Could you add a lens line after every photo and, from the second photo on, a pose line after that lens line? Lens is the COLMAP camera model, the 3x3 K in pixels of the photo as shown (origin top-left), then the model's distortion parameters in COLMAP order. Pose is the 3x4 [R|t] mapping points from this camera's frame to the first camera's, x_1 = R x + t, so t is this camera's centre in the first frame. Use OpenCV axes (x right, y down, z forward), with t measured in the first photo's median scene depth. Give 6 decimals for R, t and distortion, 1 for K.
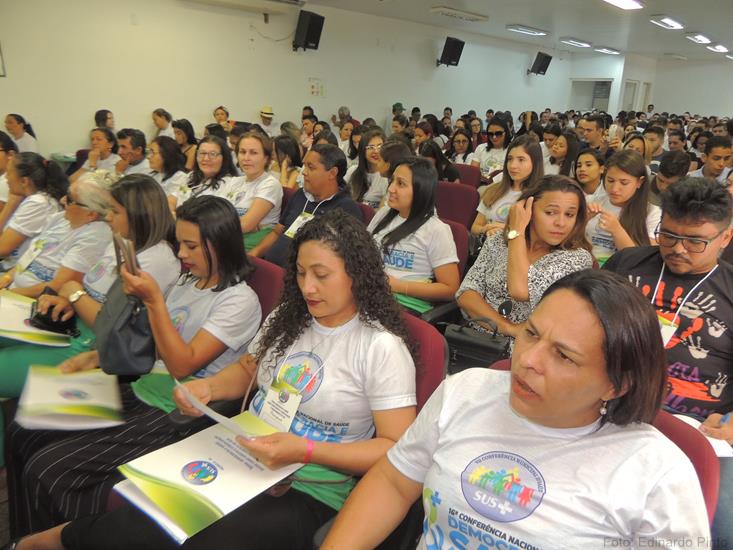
lens RADIAL K [[519.3, 0, 379.2], [0, 519.3, 262.6], [0, 0, 1]] dist [-0.043298, -0.005766]
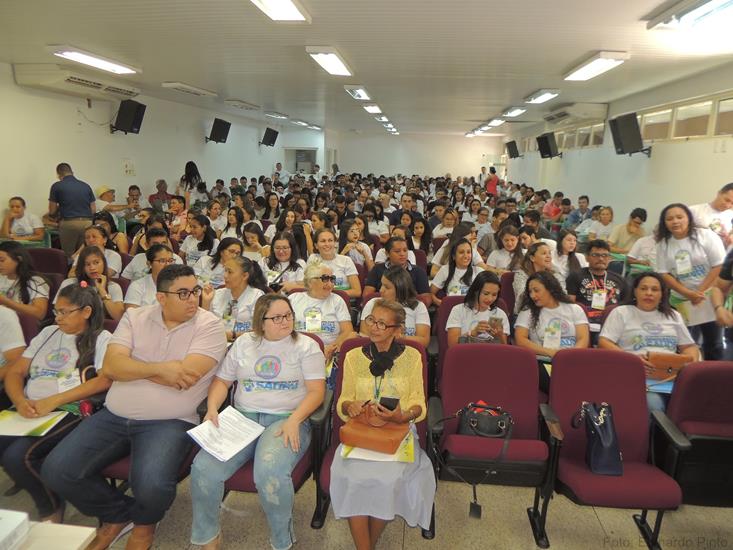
lens RADIAL K [[519.3, 0, 376.6], [0, 519.3, 279.2], [0, 0, 1]] dist [-0.043298, -0.005766]
pose [[0.791569, -0.126935, 0.597751, -0.303989], [0.161362, 0.986887, -0.004112, -0.022043], [-0.589391, 0.099709, 0.801671, -0.090162]]
